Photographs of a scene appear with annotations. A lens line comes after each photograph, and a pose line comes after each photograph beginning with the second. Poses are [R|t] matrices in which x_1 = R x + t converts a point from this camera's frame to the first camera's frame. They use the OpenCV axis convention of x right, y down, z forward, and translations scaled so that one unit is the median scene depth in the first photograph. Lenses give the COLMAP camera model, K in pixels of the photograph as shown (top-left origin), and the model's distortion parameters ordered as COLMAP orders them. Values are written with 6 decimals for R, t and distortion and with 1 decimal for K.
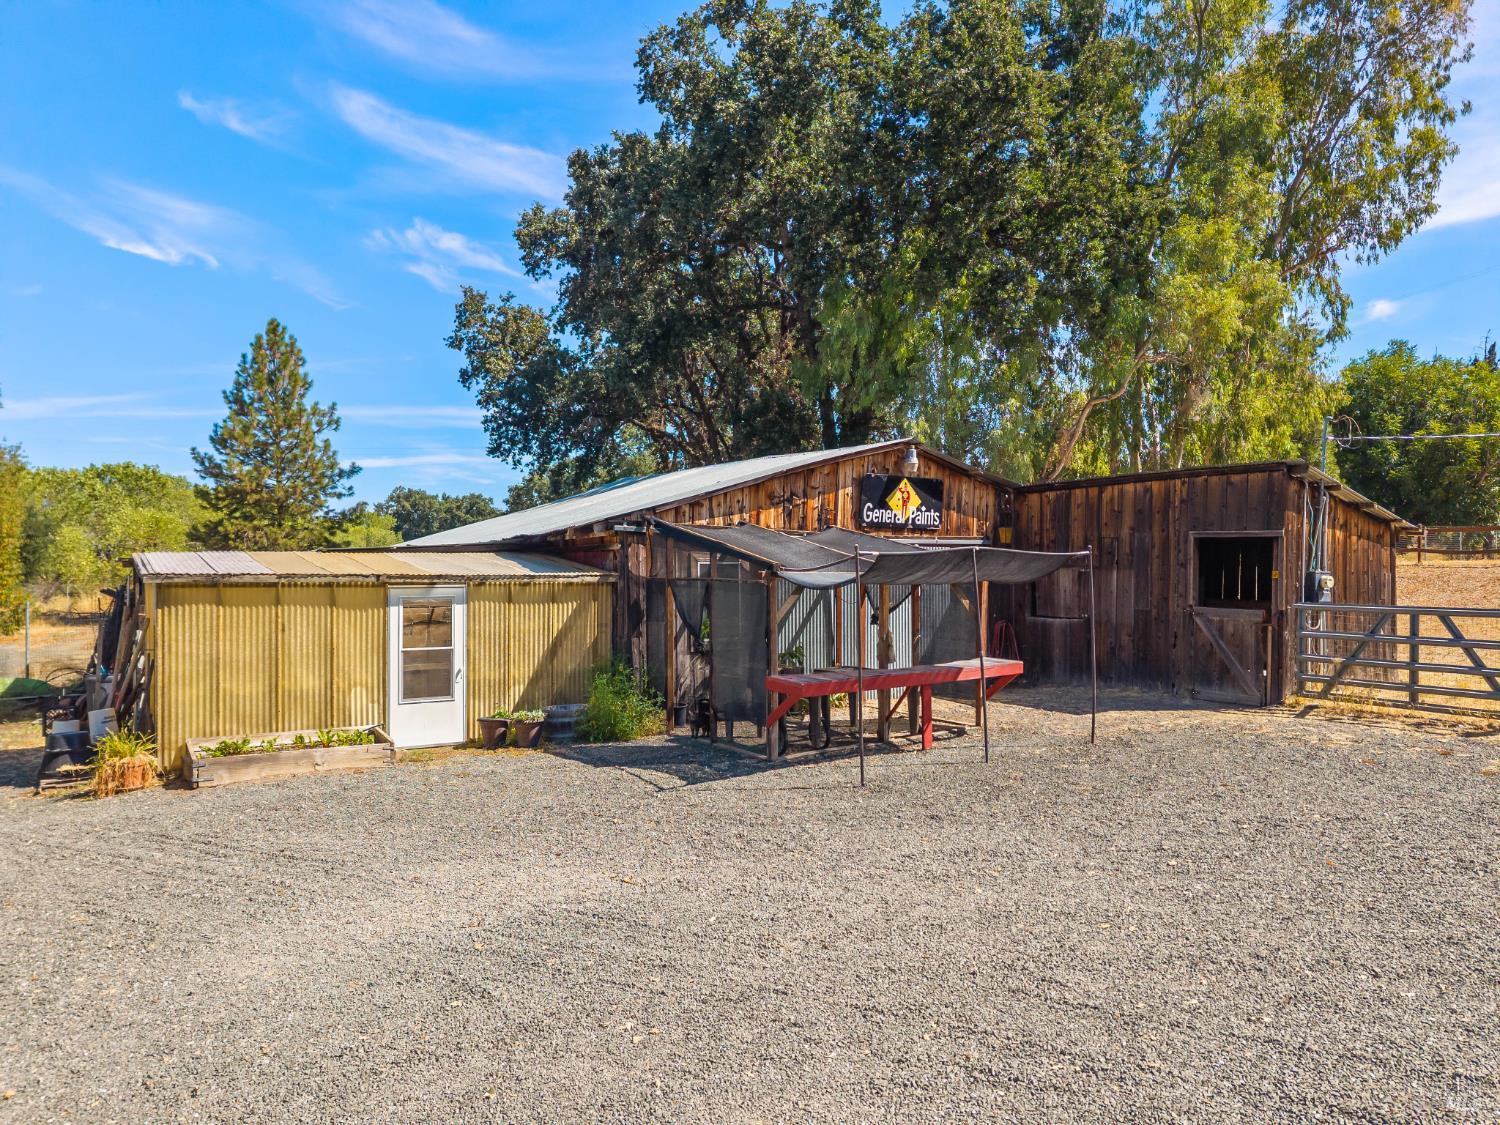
lens RADIAL K [[1031.9, 0, 746.7], [0, 1031.9, 555.2], [0, 0, 1]] dist [-0.000124, -0.010074]
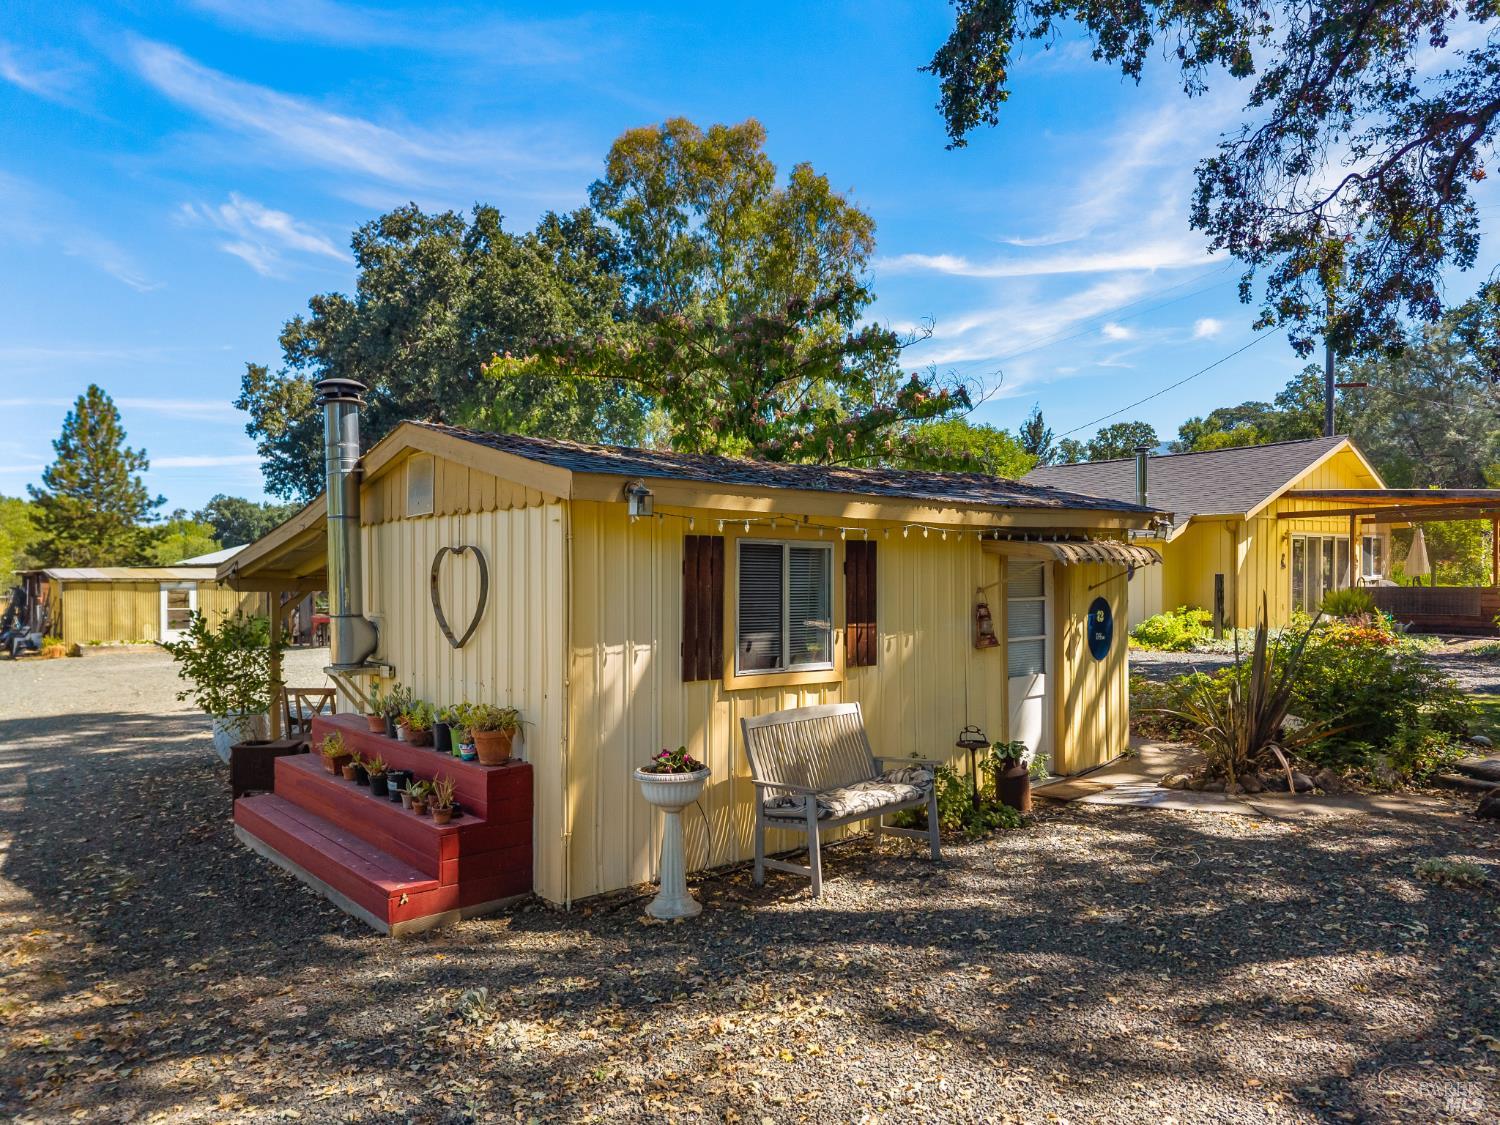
lens RADIAL K [[1031.9, 0, 752.2], [0, 1031.9, 573.8], [0, 0, 1]] dist [-0.000124, -0.010074]
pose [[0.989497, -0.000279, 0.144552, 0.176982], [-0.001515, 0.999923, 0.012301, -0.007251], [-0.144544, -0.012391, 0.989421, -0.412163]]
